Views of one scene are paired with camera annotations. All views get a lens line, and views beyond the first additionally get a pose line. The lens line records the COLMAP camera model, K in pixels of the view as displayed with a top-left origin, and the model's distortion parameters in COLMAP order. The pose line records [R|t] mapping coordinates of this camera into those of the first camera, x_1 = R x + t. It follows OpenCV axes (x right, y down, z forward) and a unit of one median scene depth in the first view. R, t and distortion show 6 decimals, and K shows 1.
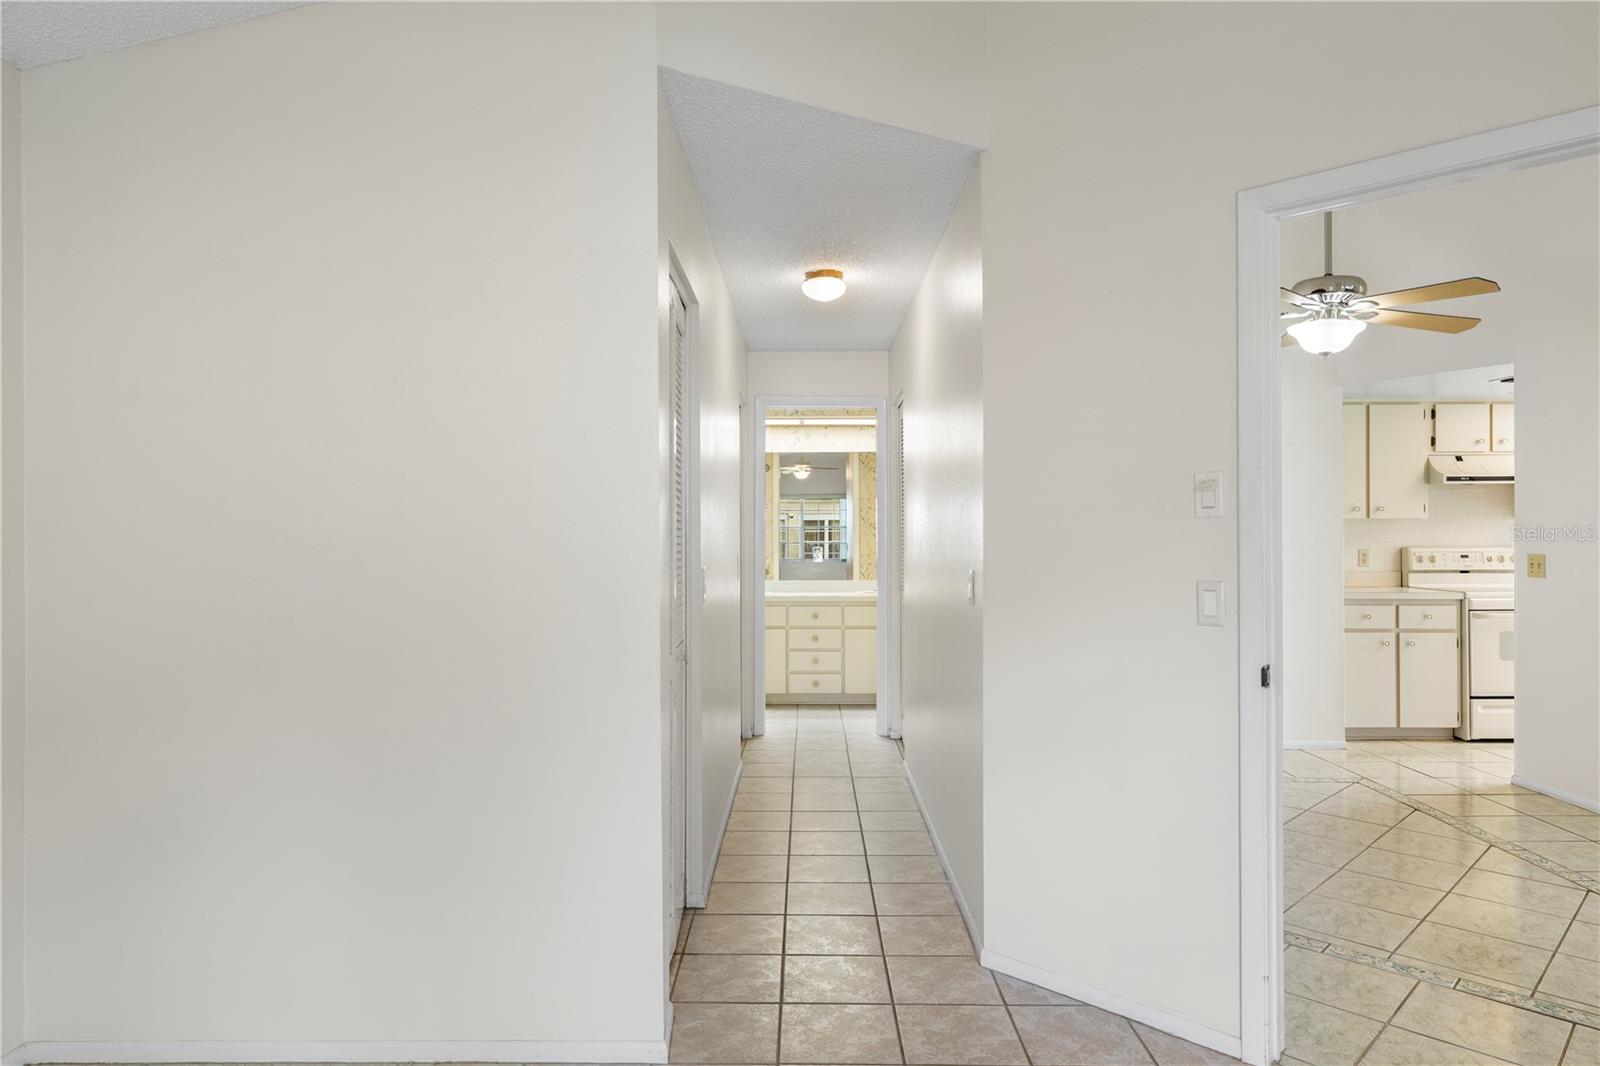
lens RADIAL K [[1021.9, 0, 800.0], [0, 1021.9, 533.0], [0, 0, 1]] dist [-0.002251, -0.000904]
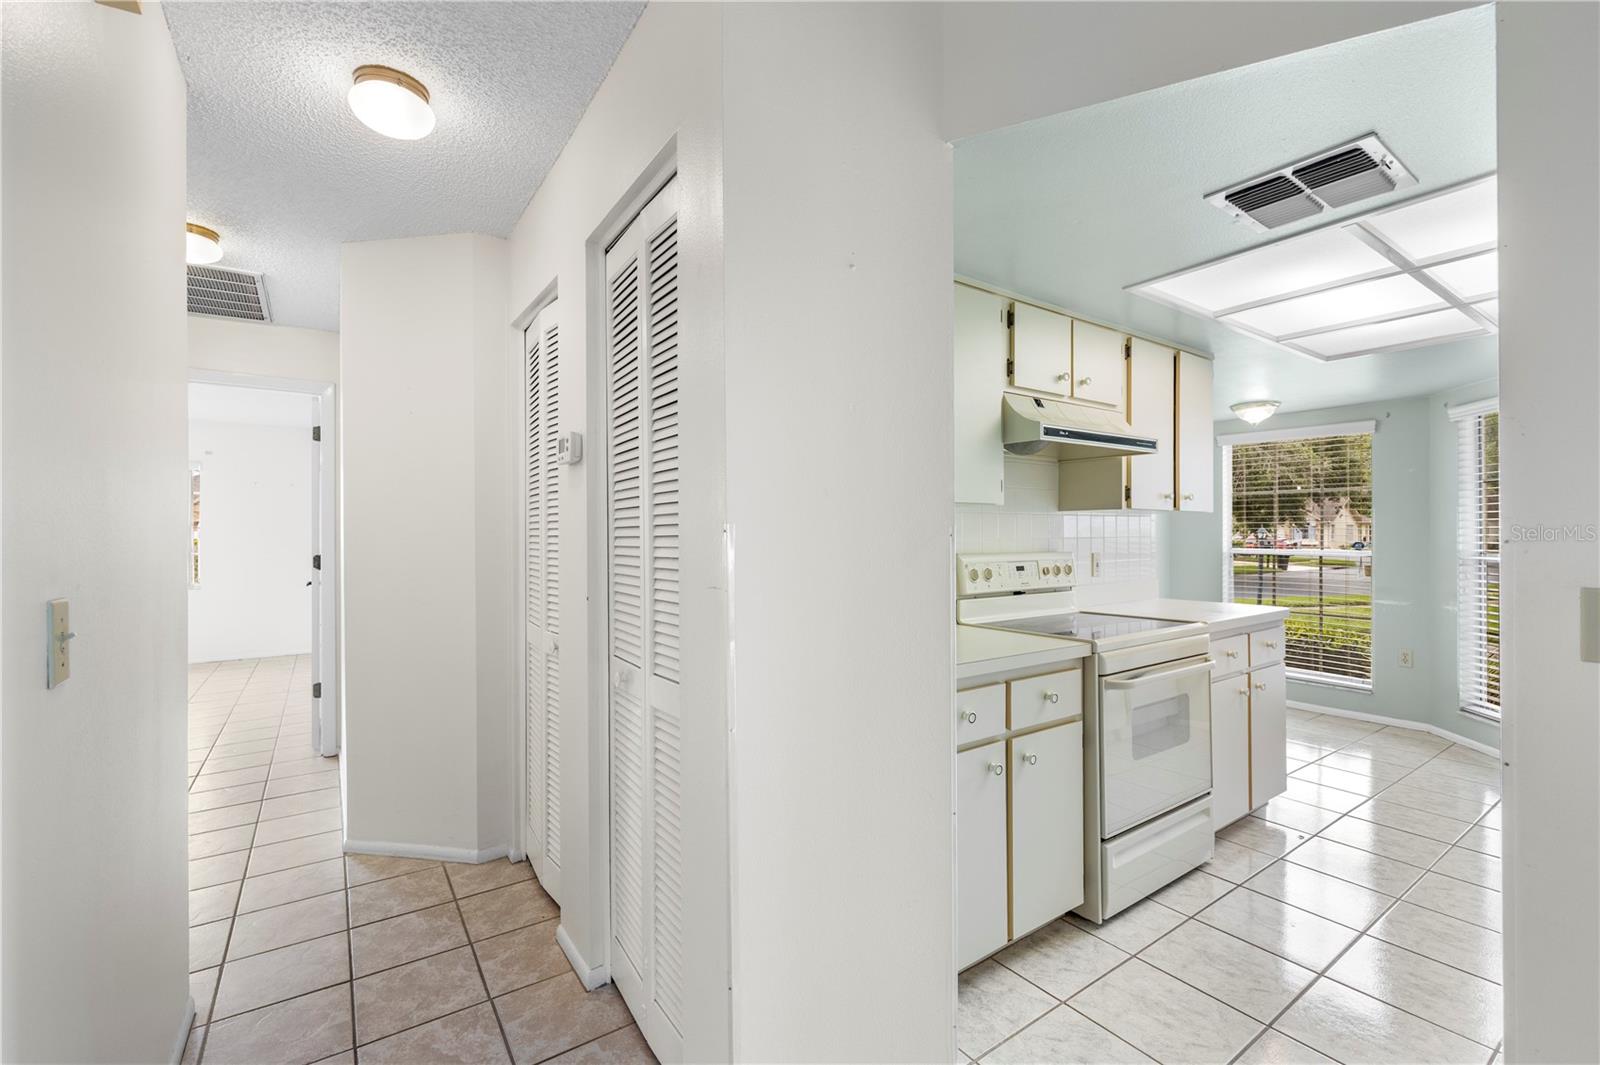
lens RADIAL K [[678.9, 0, 800.0], [0, 678.9, 532.5], [0, 0, 1]] dist [0.001869, 0.000130]
pose [[0.814168, 0.000608, 0.580630, 0.309402], [0.002305, 0.999988, -0.004280, 0.002544], [-0.580625, 0.004823, 0.814157, 0.764899]]
